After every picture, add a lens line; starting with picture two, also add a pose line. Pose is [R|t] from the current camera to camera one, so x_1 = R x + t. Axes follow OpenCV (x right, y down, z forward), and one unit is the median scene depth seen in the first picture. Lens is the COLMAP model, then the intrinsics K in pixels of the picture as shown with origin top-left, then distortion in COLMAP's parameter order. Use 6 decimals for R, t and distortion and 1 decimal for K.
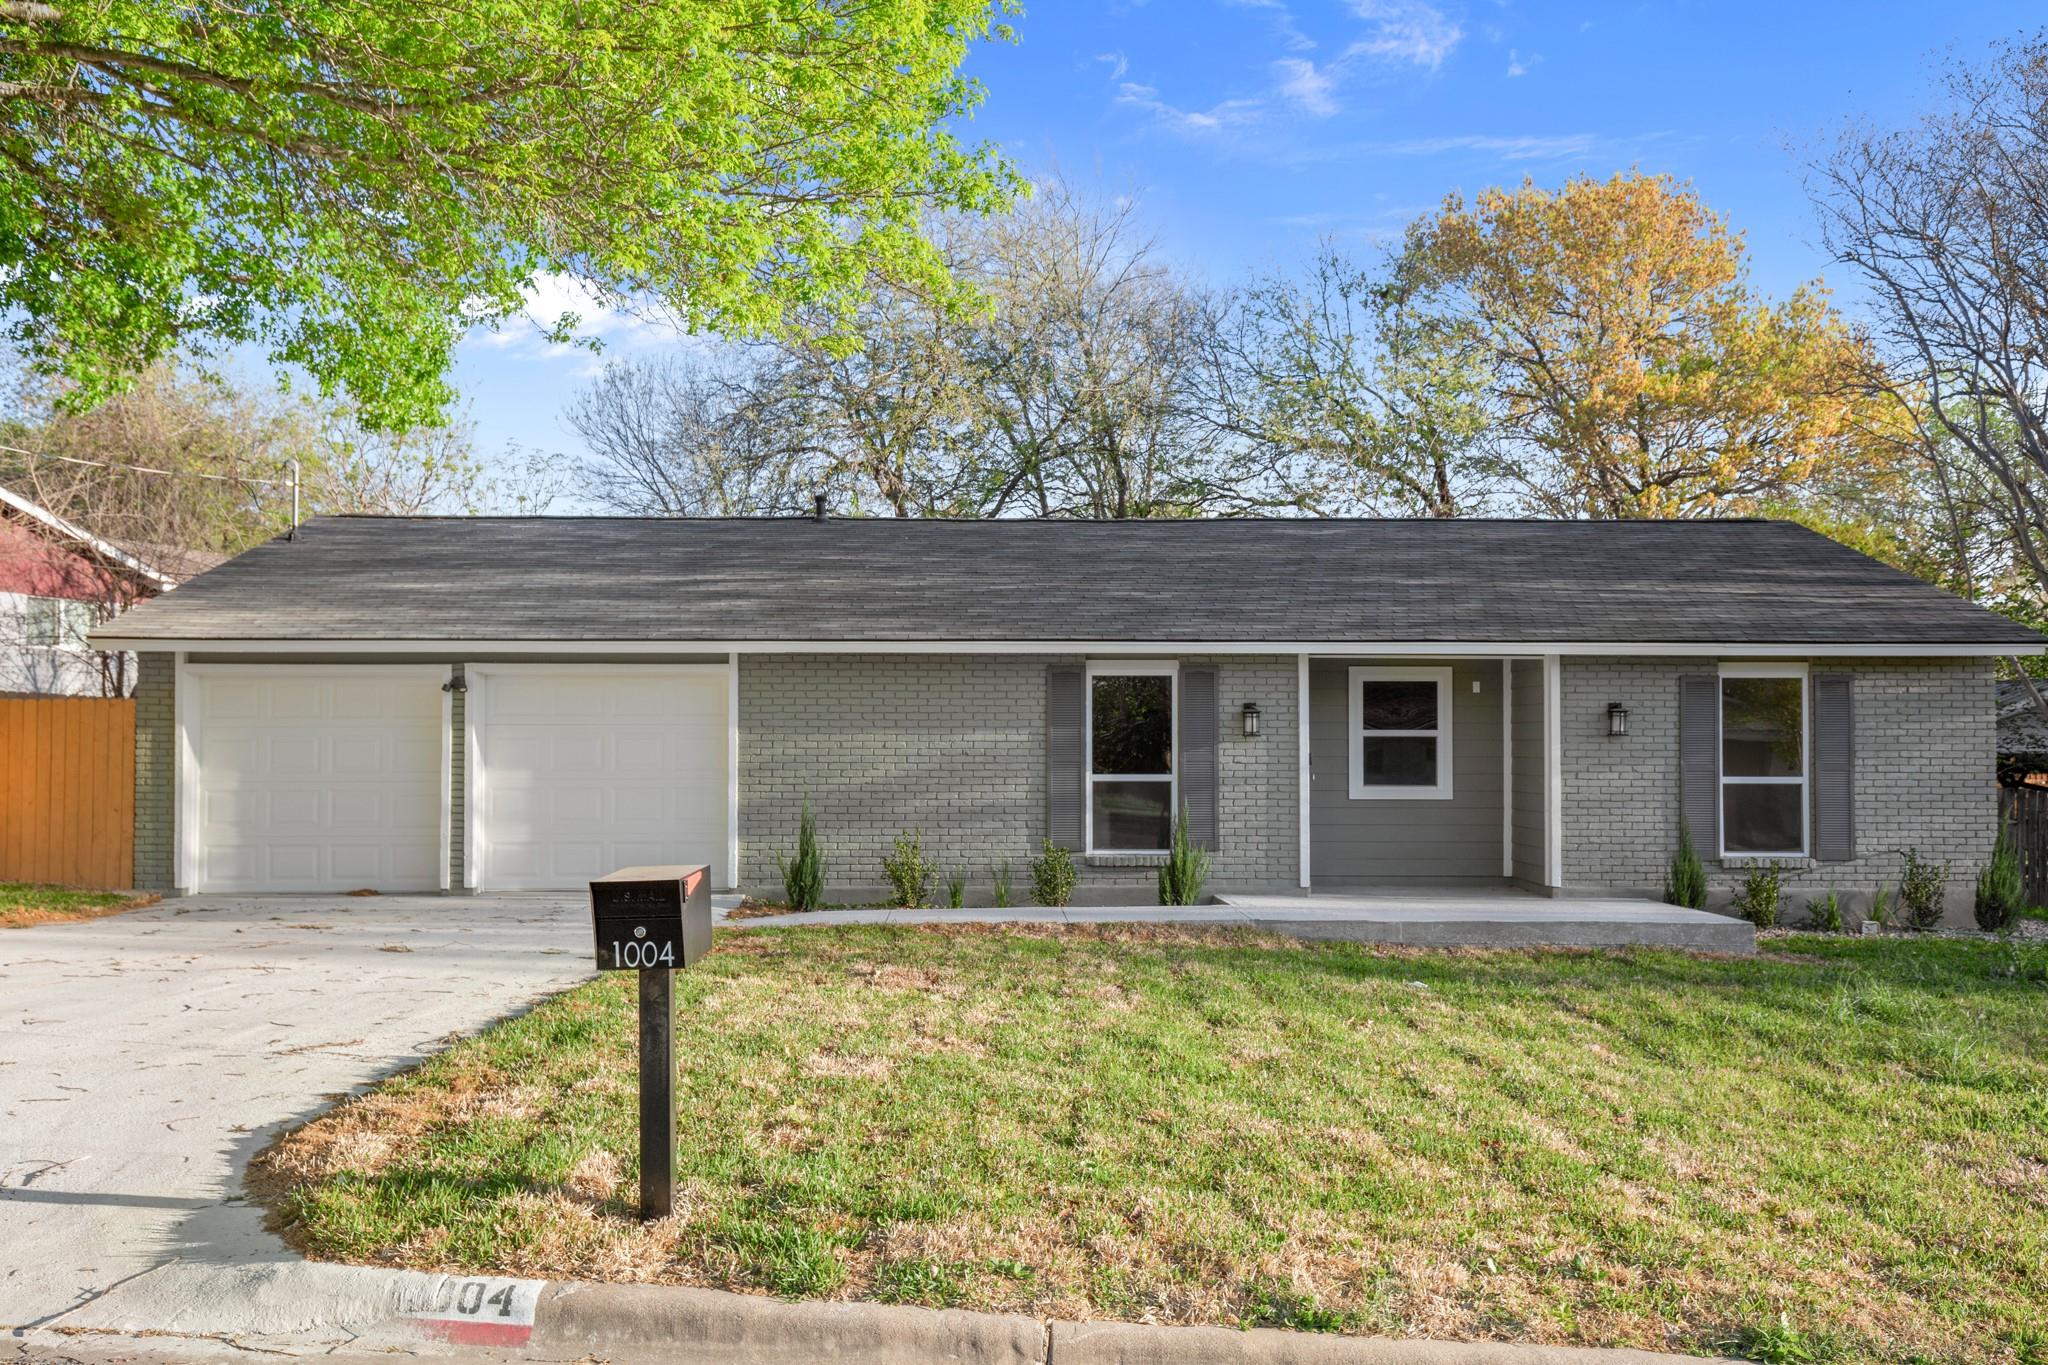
lens RADIAL K [[1790.3, 0, 1024.0], [0, 1790.3, 682.5], [0, 0, 1]] dist [0.049183, 0.001999]
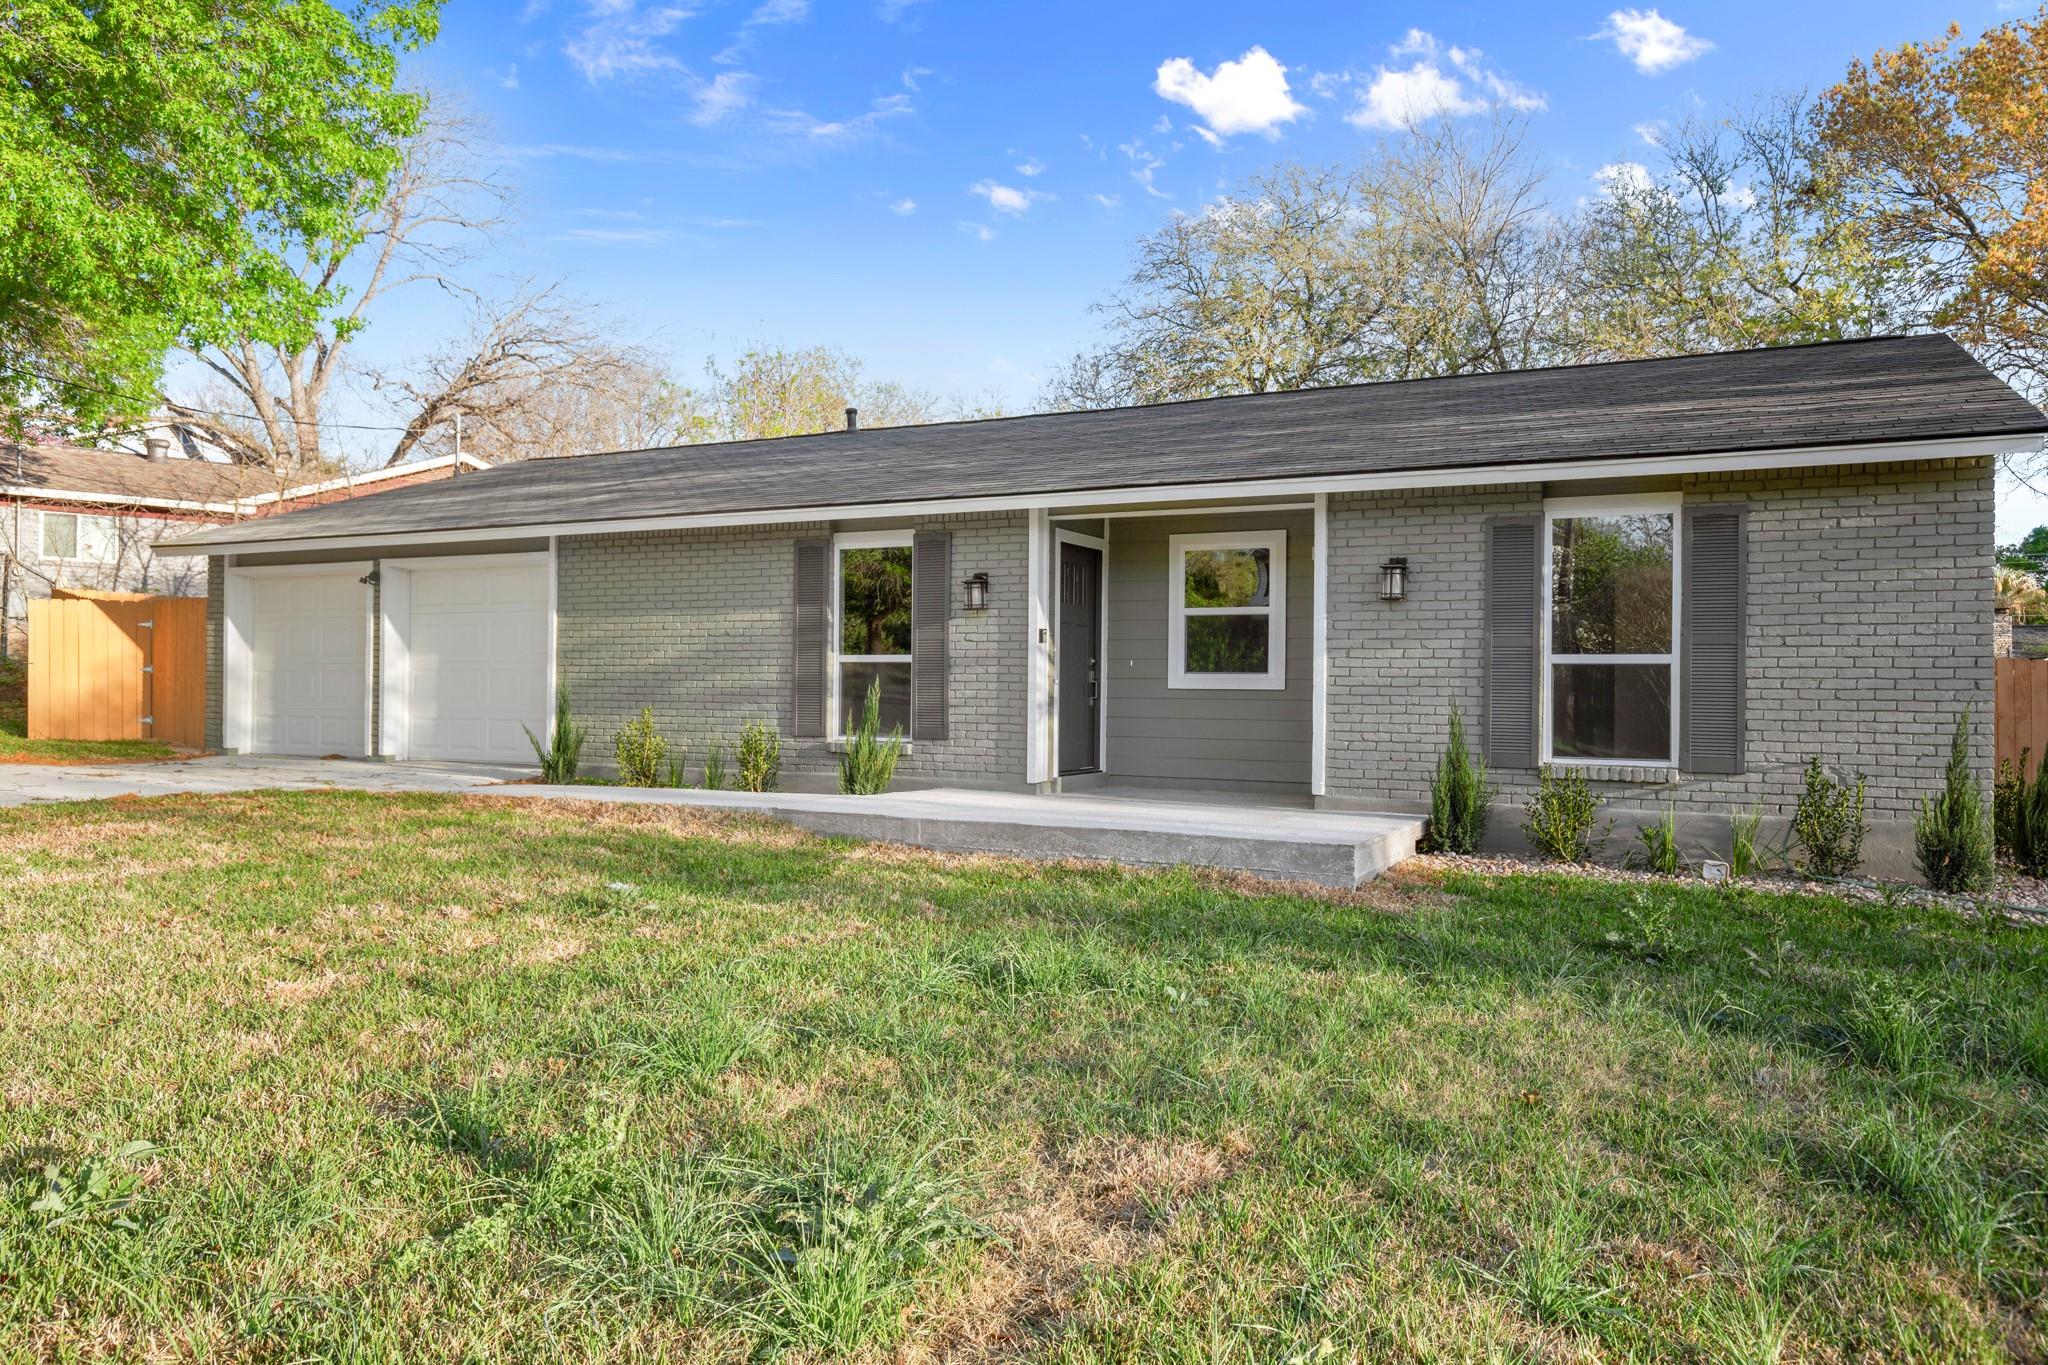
lens RADIAL K [[1406.9, 0, 1024.0], [0, 1406.9, 682.5], [0, 0, 1]] dist [0.030776, -0.000095]
pose [[0.880764, 0.005028, -0.473529, 0.472978], [0.006774, 0.999708, 0.023214, 0.049187], [0.473508, -0.023654, 0.880472, 0.399121]]
